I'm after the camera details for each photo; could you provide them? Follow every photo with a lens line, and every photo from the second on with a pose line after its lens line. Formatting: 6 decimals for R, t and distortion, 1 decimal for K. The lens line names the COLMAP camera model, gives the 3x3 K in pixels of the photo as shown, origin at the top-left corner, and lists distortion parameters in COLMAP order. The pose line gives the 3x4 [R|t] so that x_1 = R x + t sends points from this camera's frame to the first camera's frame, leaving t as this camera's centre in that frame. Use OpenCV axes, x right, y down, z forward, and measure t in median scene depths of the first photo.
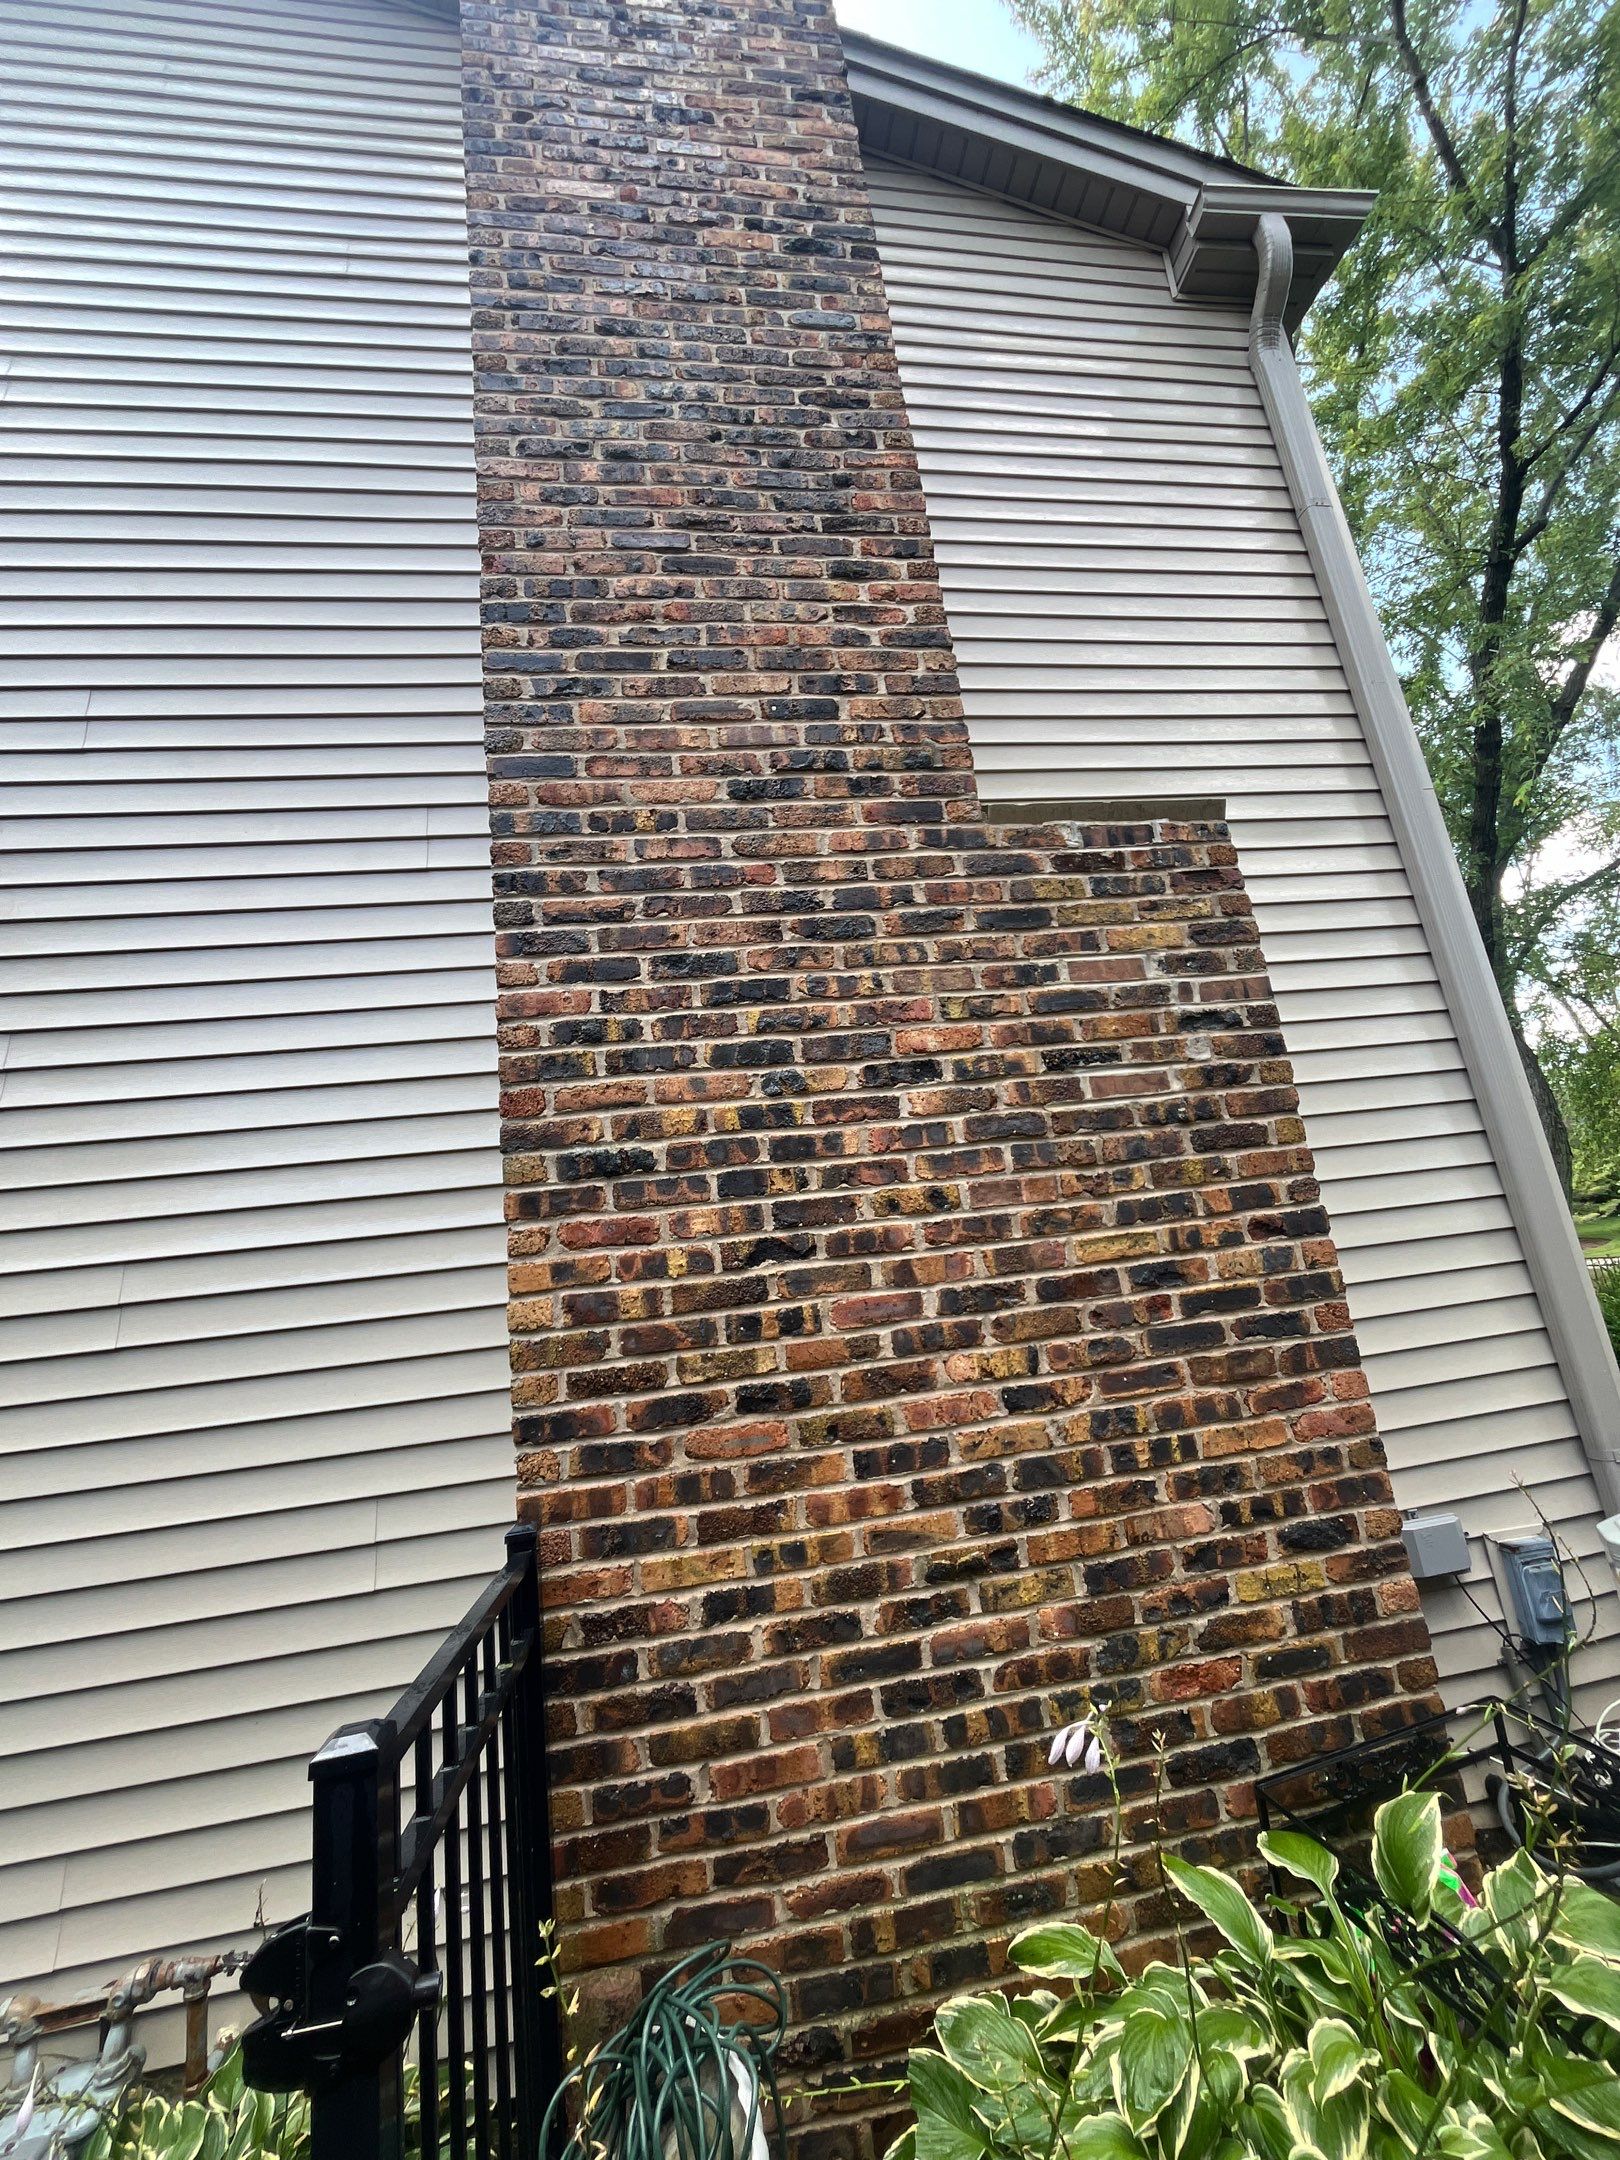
lens RADIAL K [[871.6, 0, 815.8], [0, 871.6, 1077.0], [0, 0, 1]] dist [-0.002546, -0.000845]
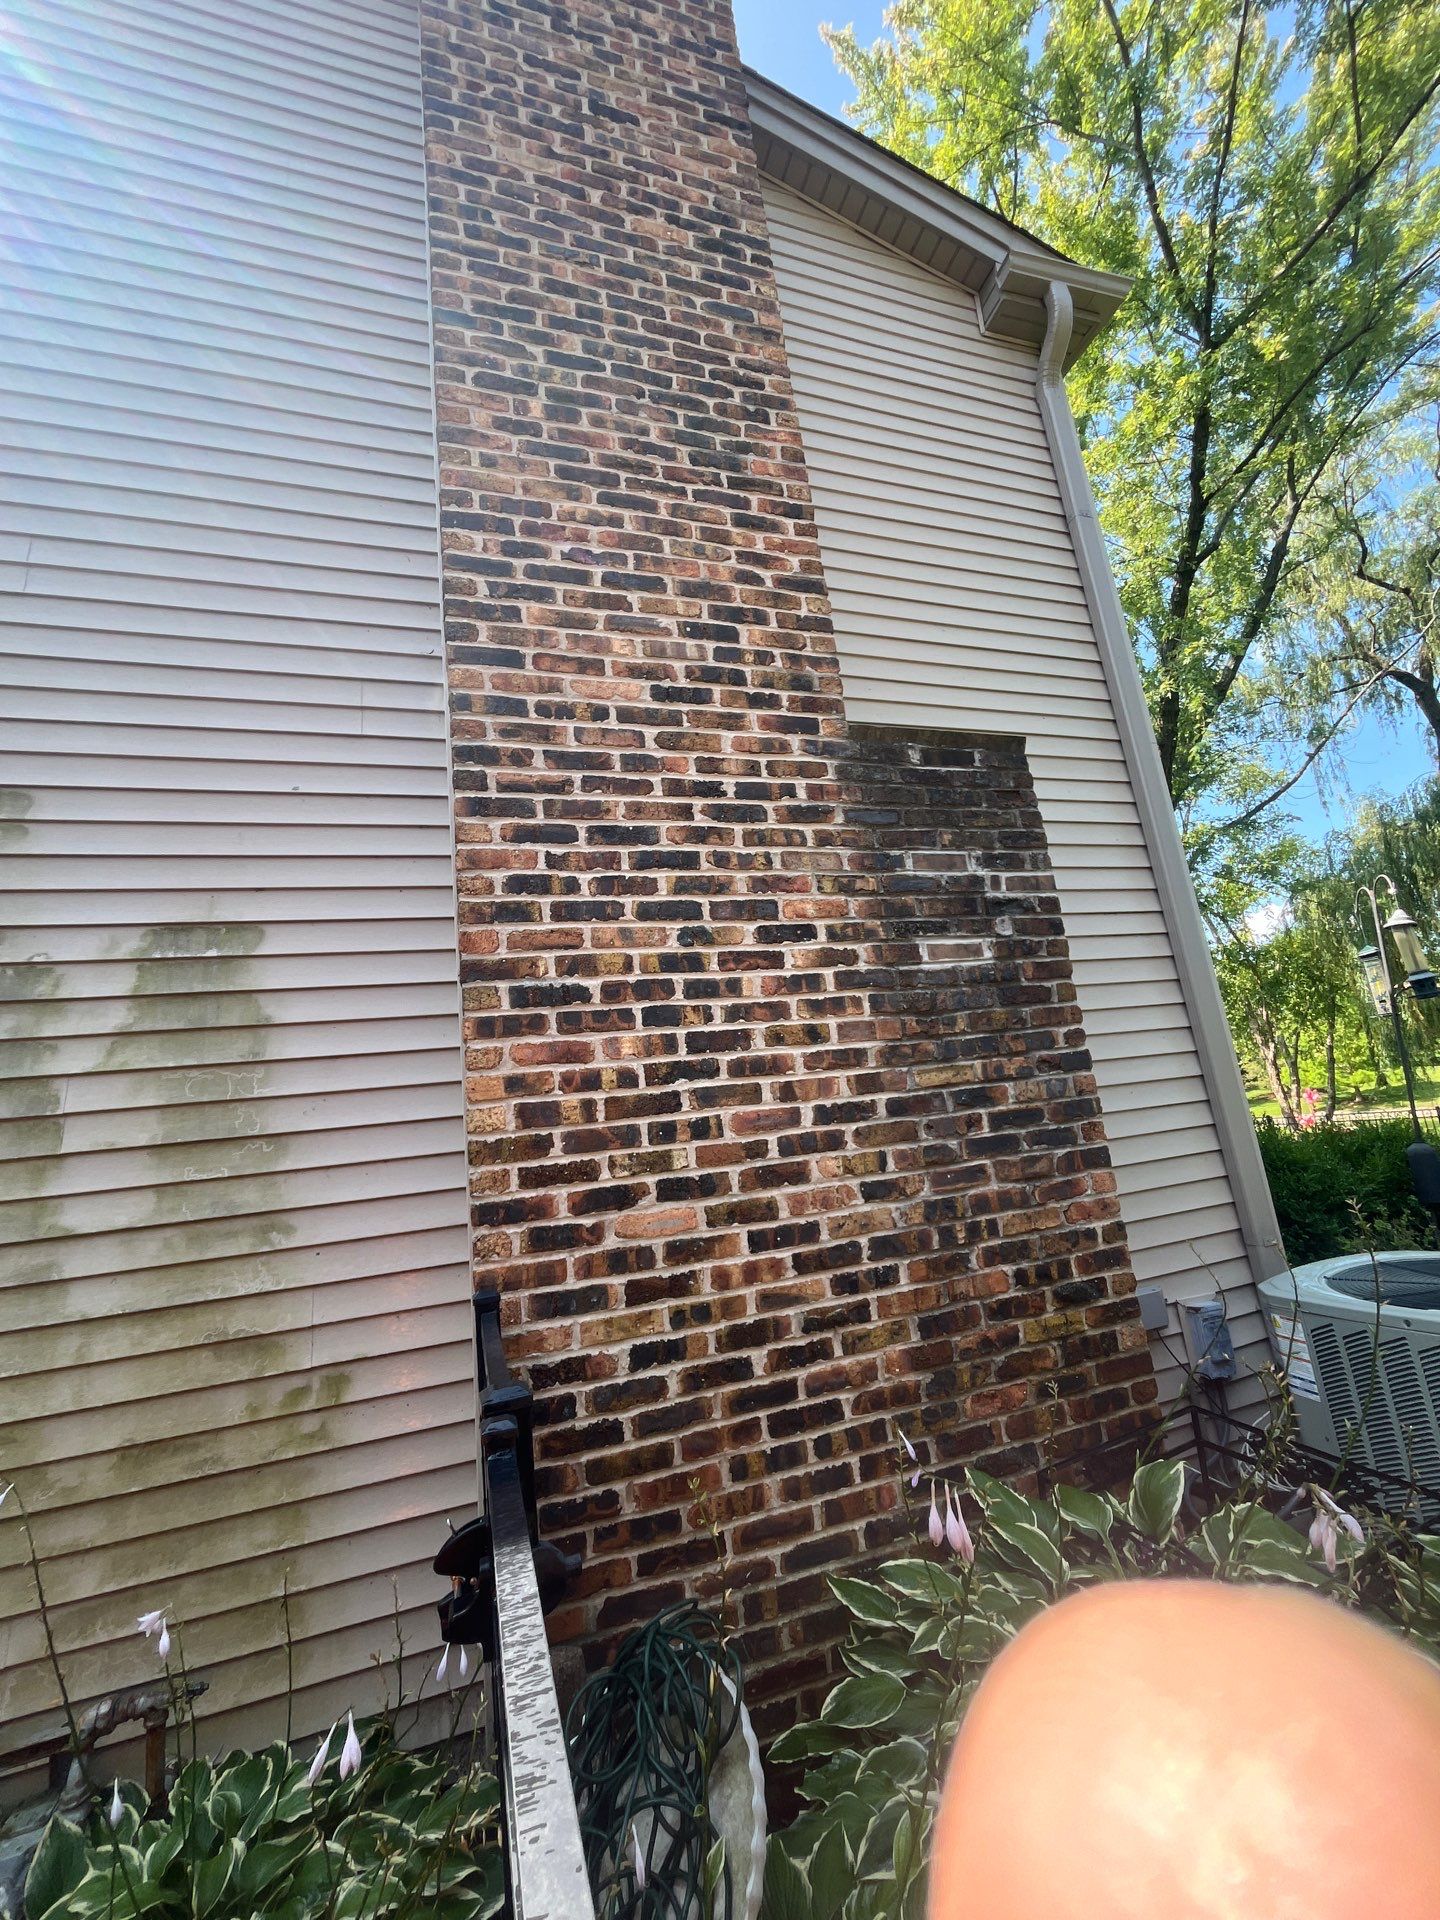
lens RADIAL K [[776.1, 0, 725.0], [0, 776.1, 956.3], [0, 0, 1]] dist [-0.003184, -0.000049]
pose [[0.985940, 0.044665, 0.161020, -0.178435], [-0.044671, 0.998995, -0.003588, 0.040018], [-0.161019, -0.003656, 0.986945, -0.087197]]
